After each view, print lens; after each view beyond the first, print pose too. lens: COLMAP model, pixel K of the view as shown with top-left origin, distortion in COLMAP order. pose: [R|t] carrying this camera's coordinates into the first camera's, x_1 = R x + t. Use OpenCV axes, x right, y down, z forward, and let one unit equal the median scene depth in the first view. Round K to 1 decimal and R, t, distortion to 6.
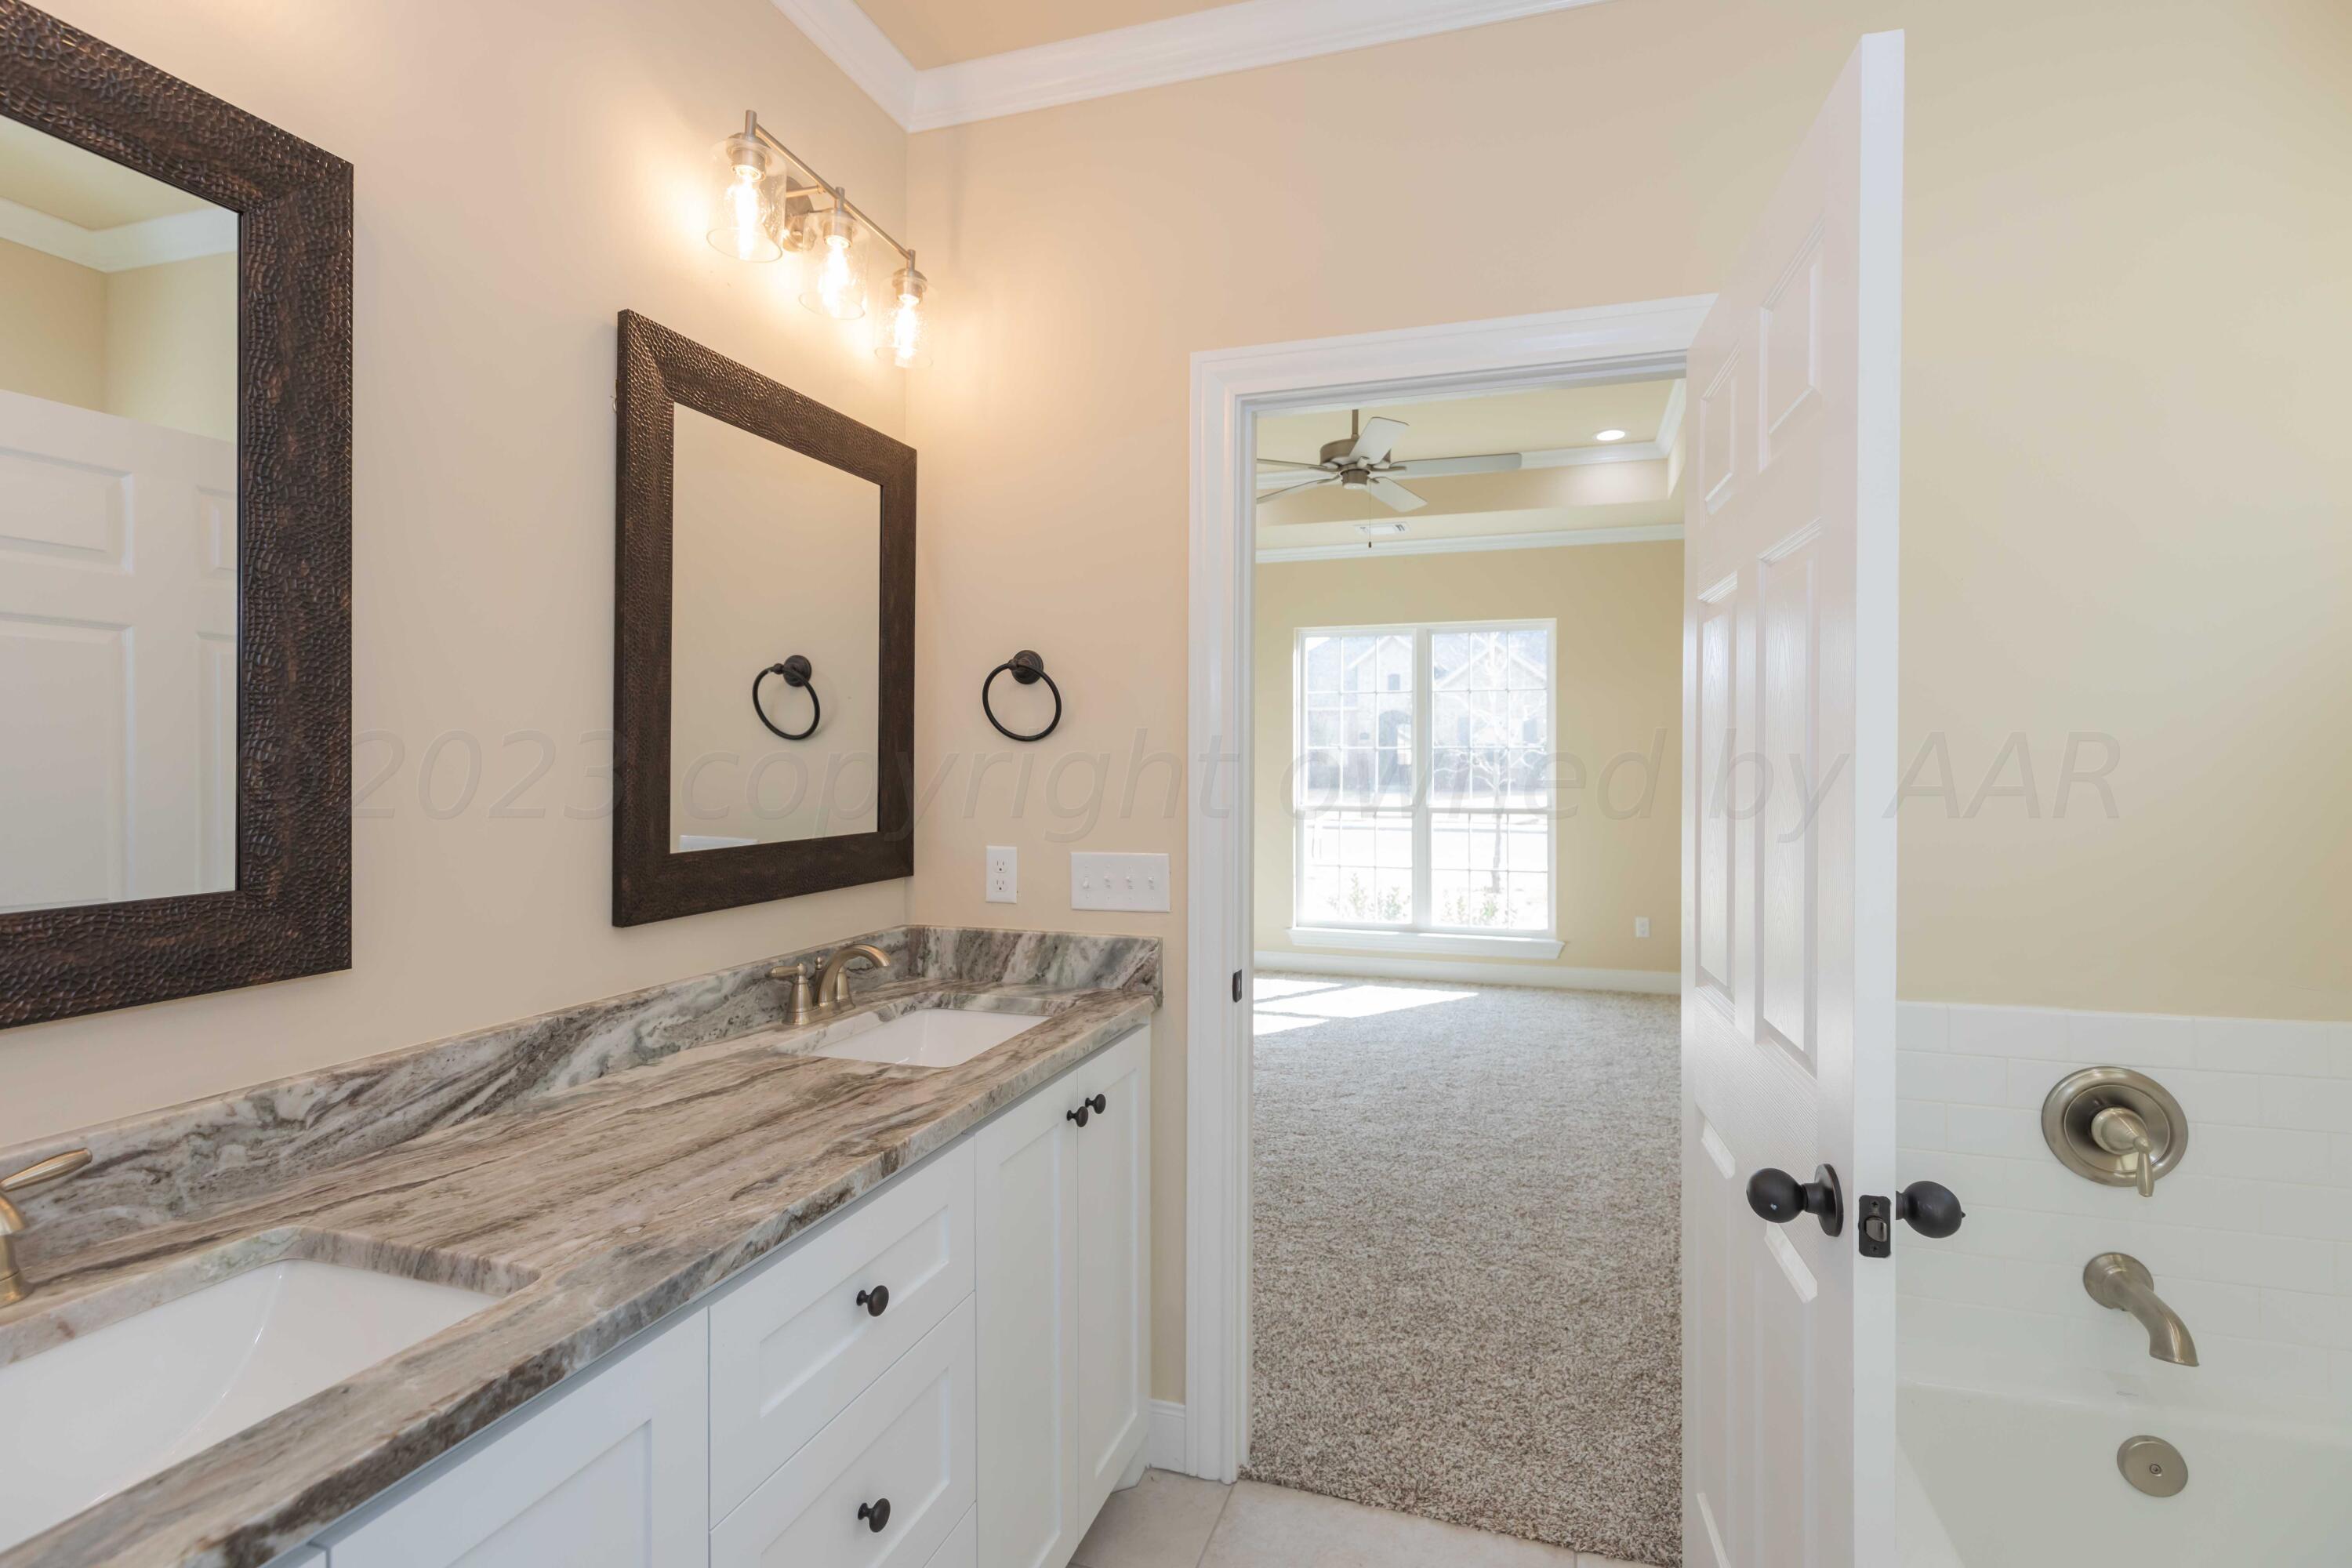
lens RADIAL K [[1086.2, 0, 1190.1], [0, 1086.2, 780.0], [0, 0, 1]] dist [0.001181, -0.000375]
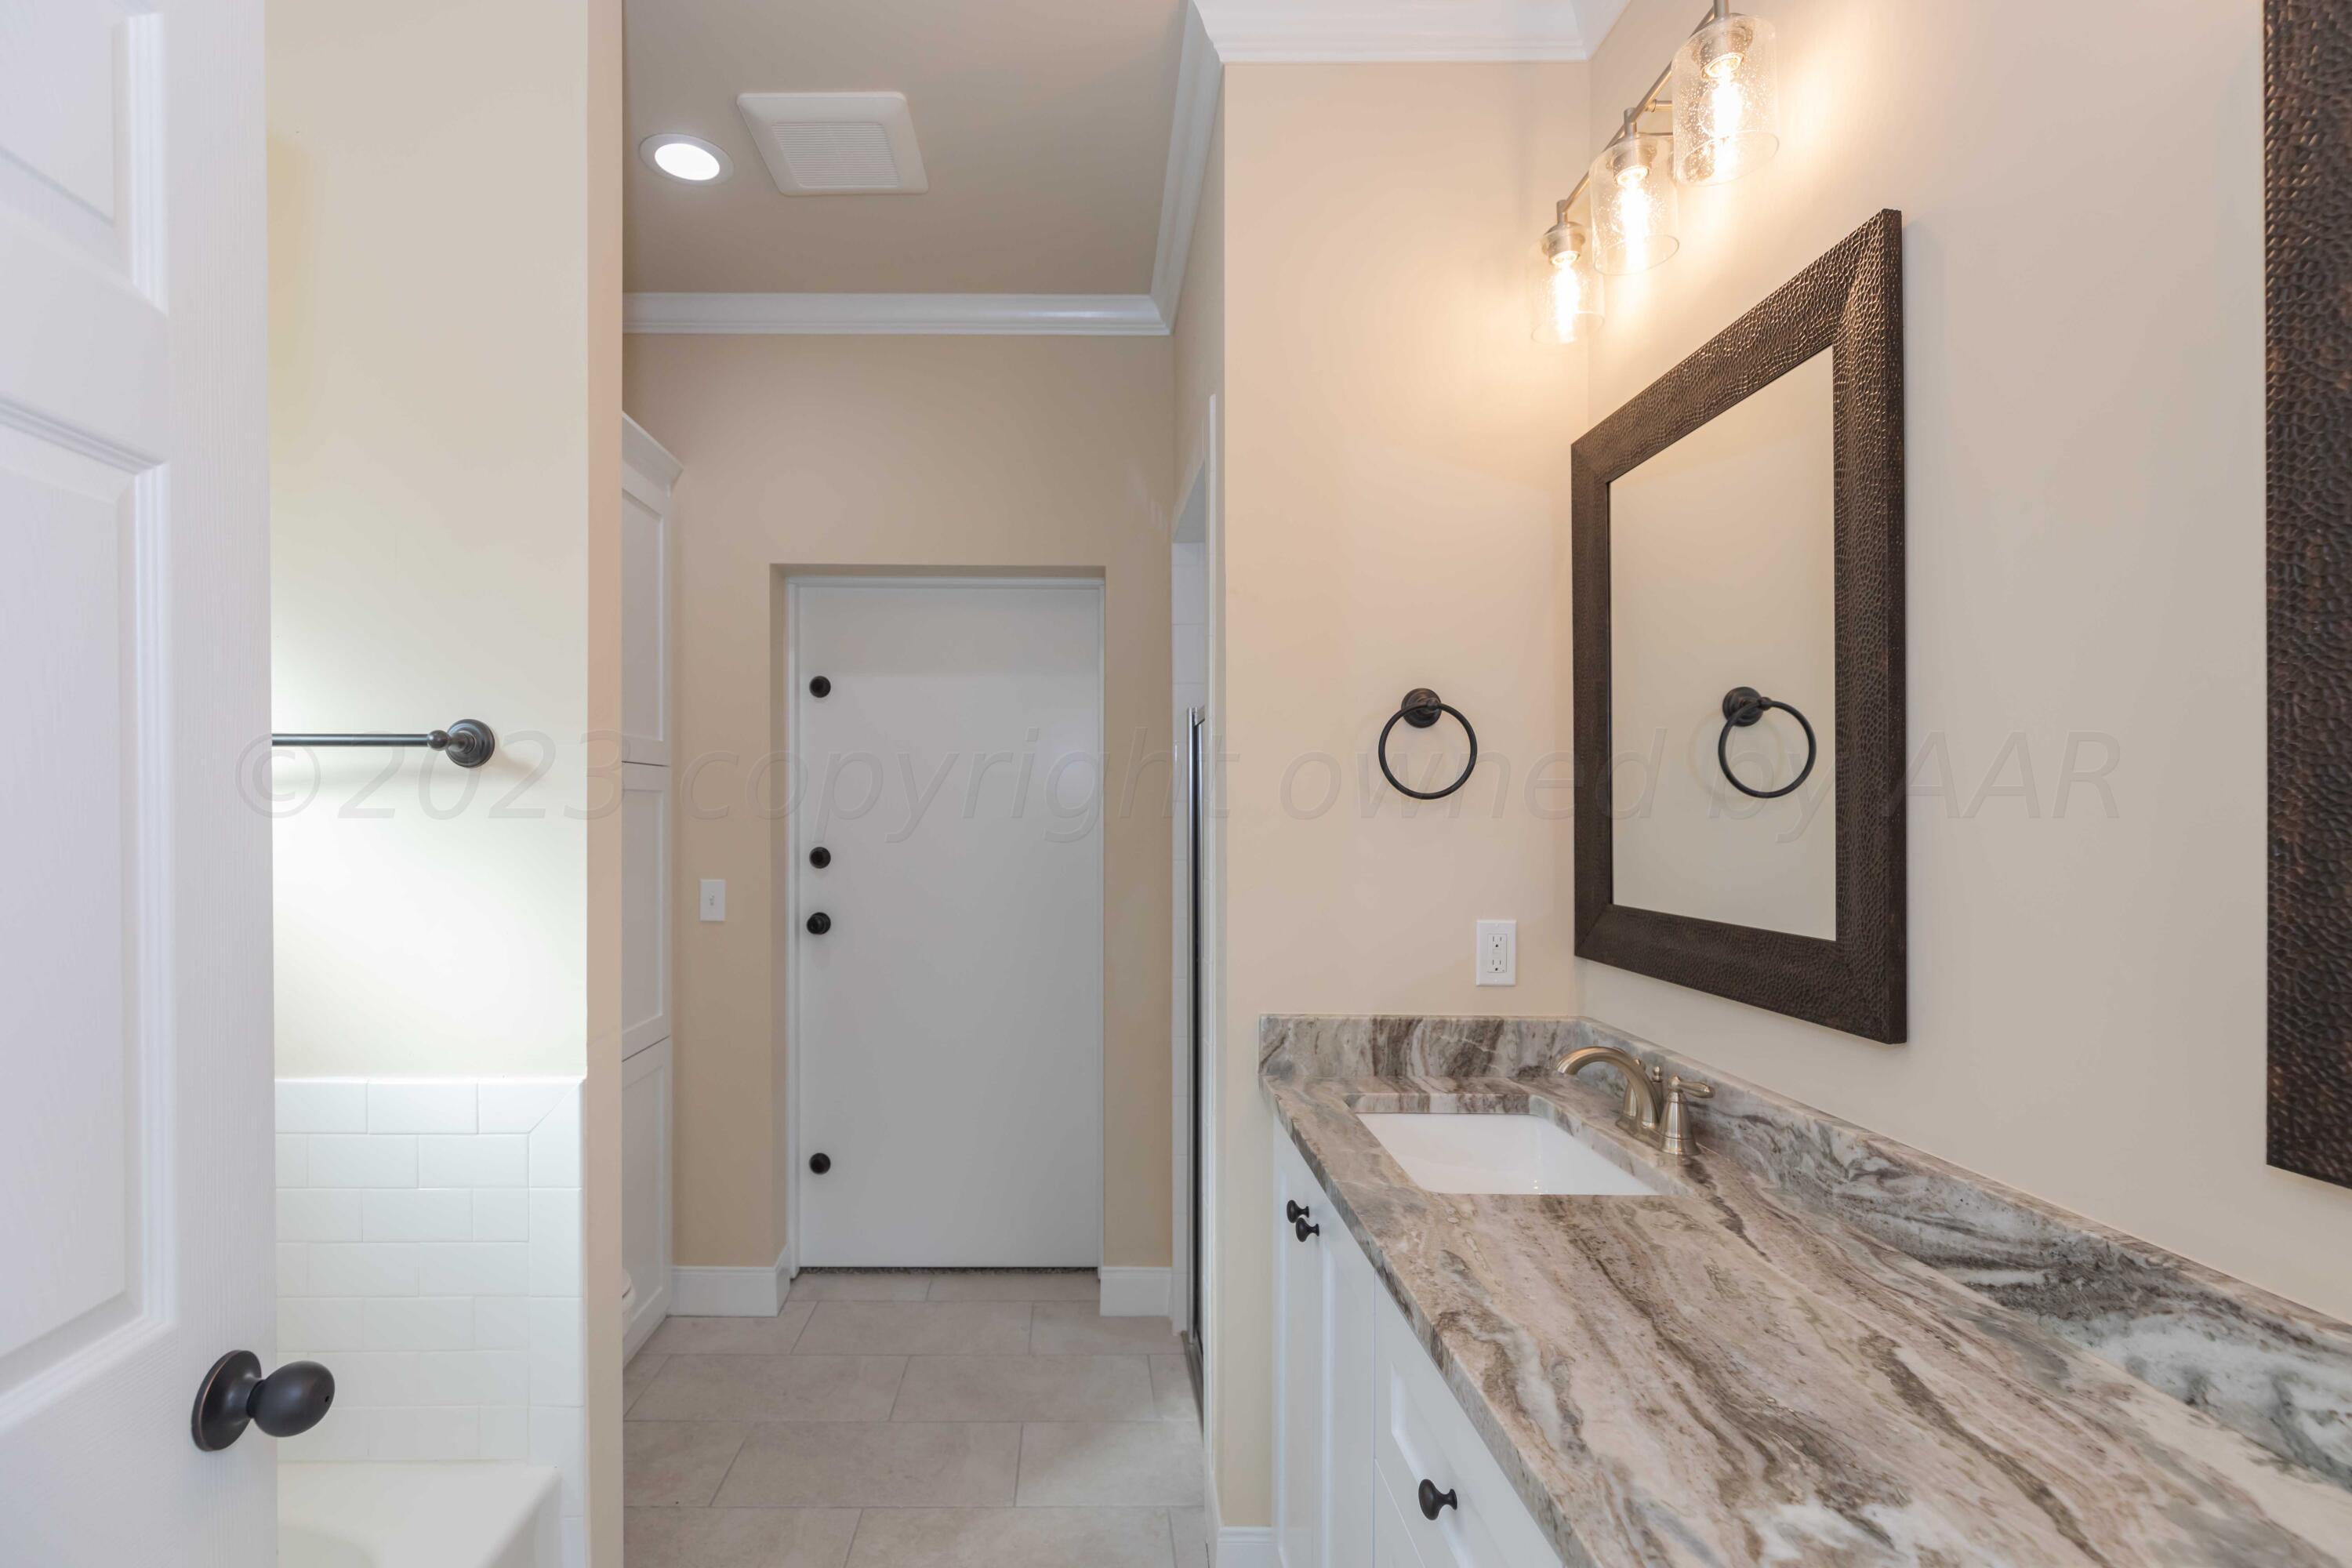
lens RADIAL K [[1086.2, 0, 1190.1], [0, 1086.2, 780.0], [0, 0, 1]] dist [0.001181, -0.000375]
pose [[-0.910801, -0.009089, -0.412746, 0.107669], [-0.003486, 0.999891, -0.014327, -0.025078], [0.412832, -0.011610, -0.910733, 0.913087]]
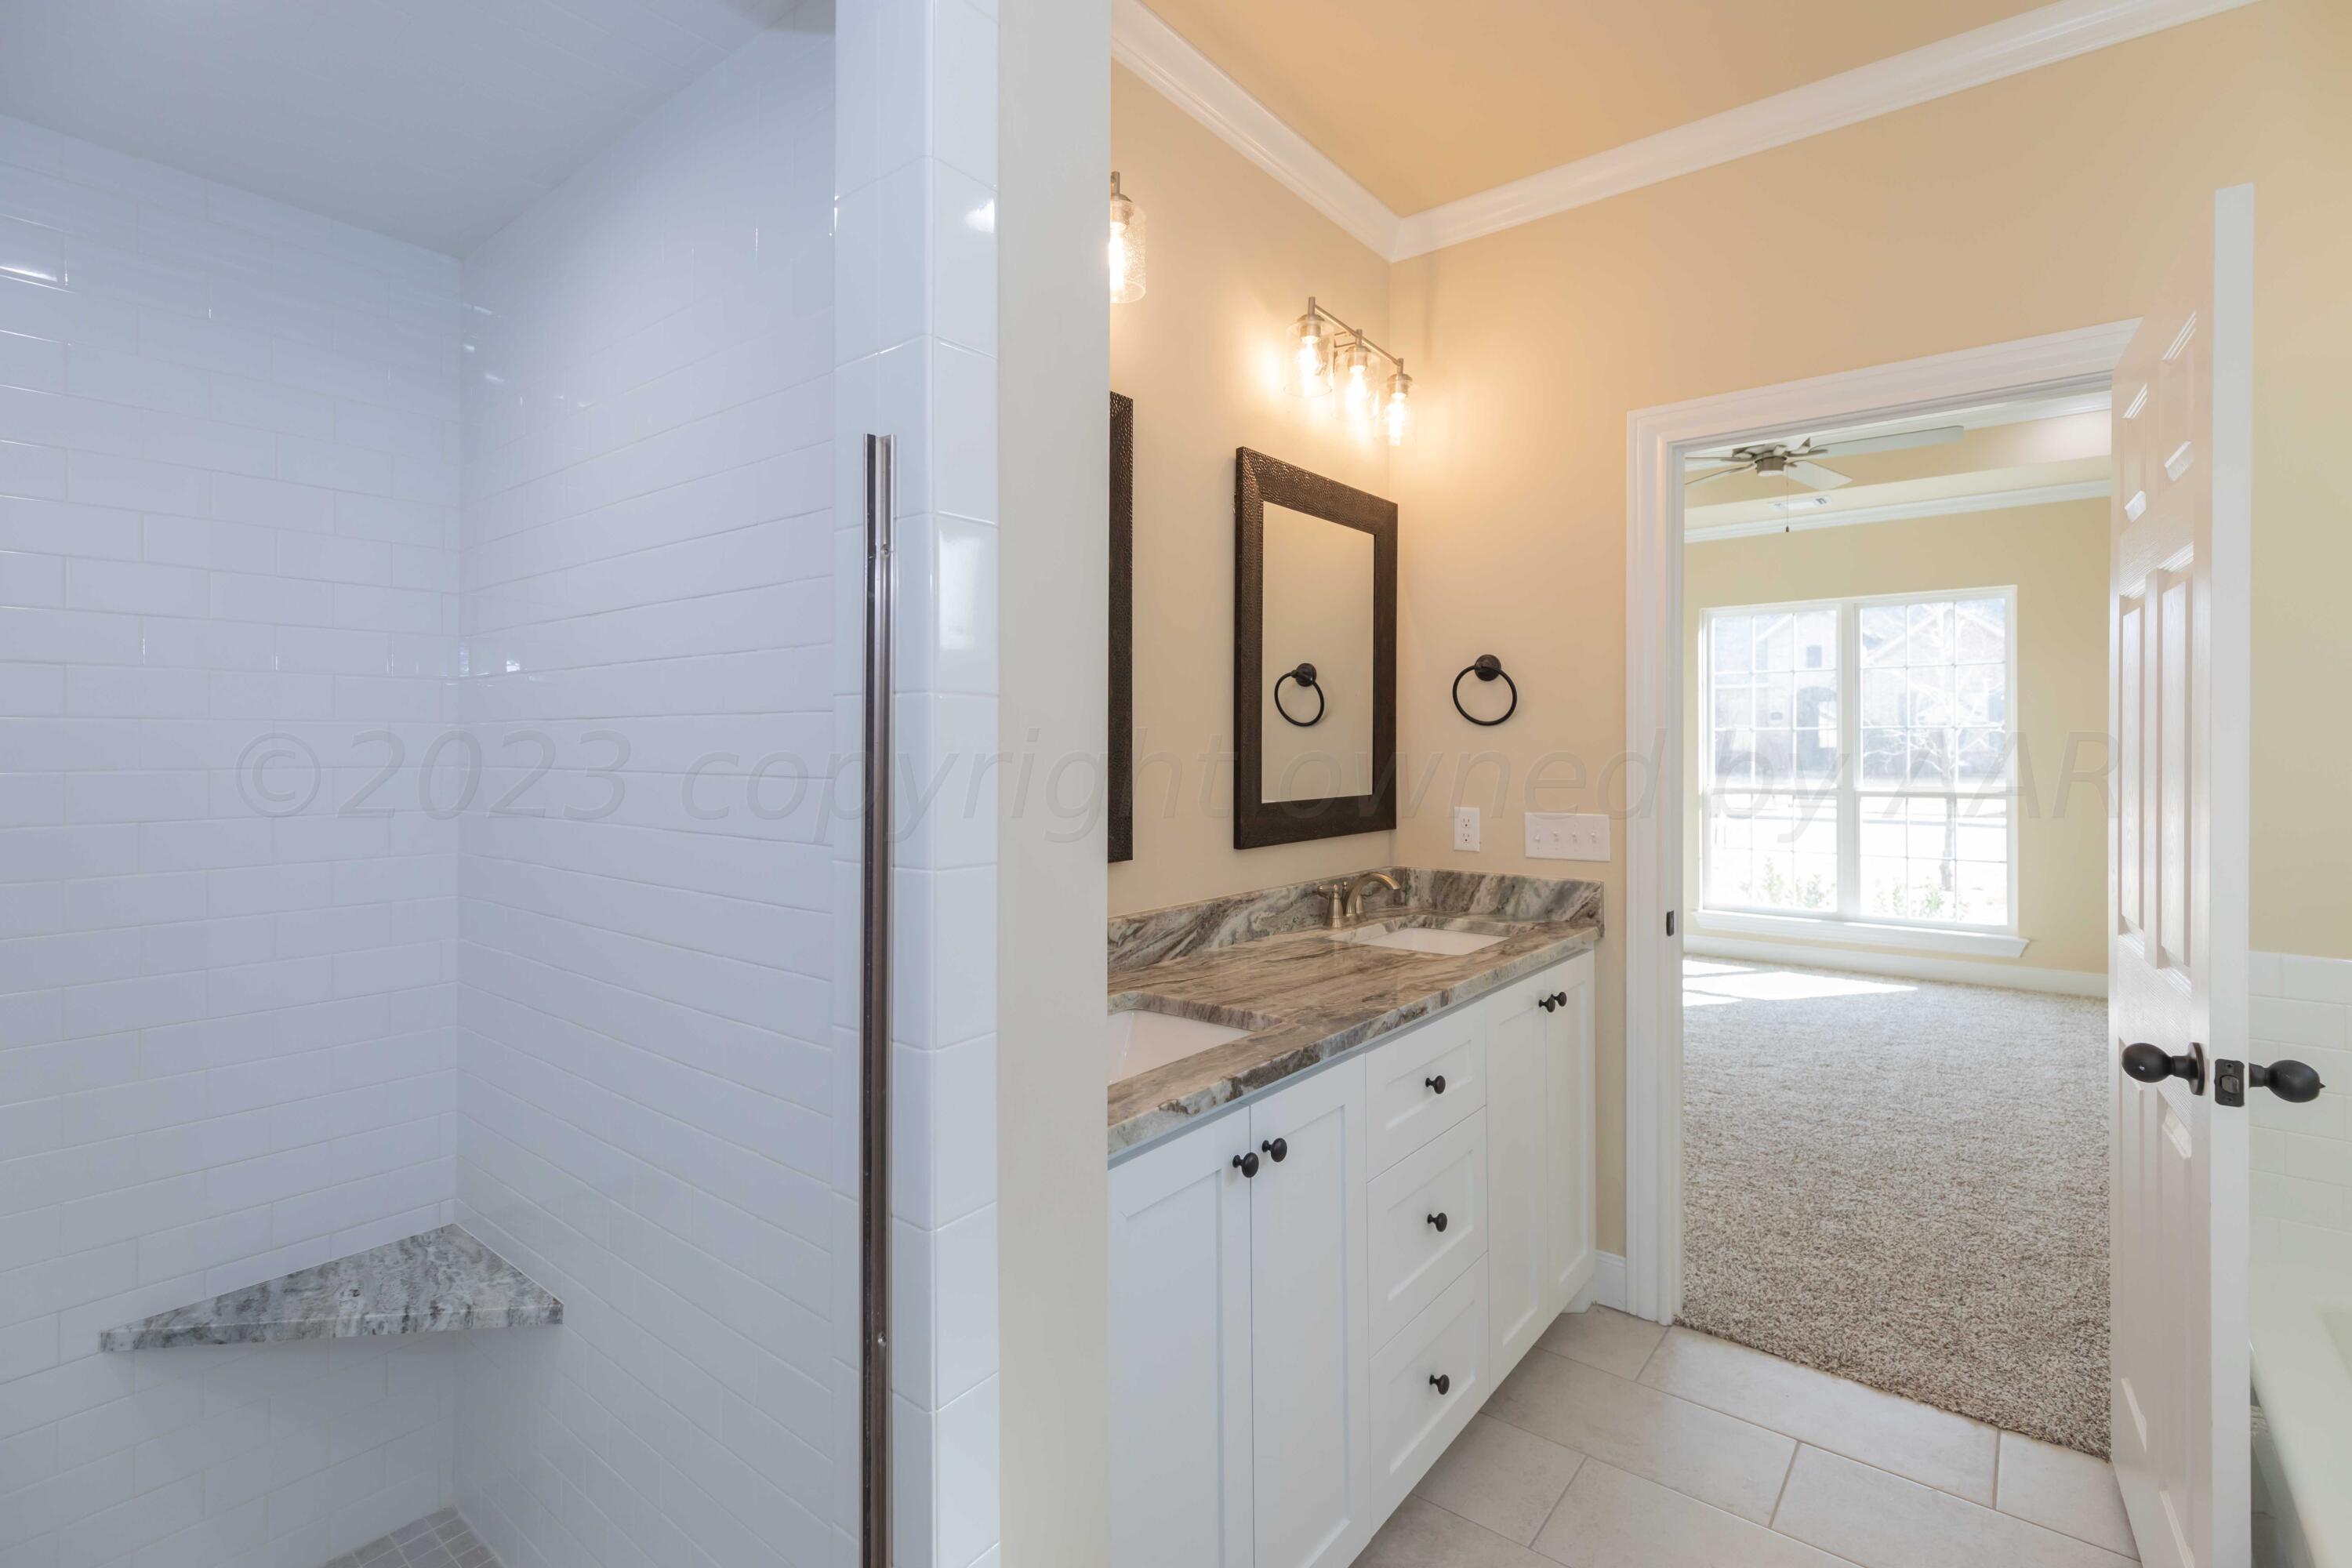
lens RADIAL K [[1098.1, 0, 1165.4], [0, 1098.1, 752.9], [0, 0, 1]] dist [0.002066, -0.001144]
pose [[0.940054, -0.001674, -0.341022, -0.068276], [-0.002073, 0.999941, -0.010624, 0.011555], [0.341019, 0.010695, 0.939995, -0.359775]]
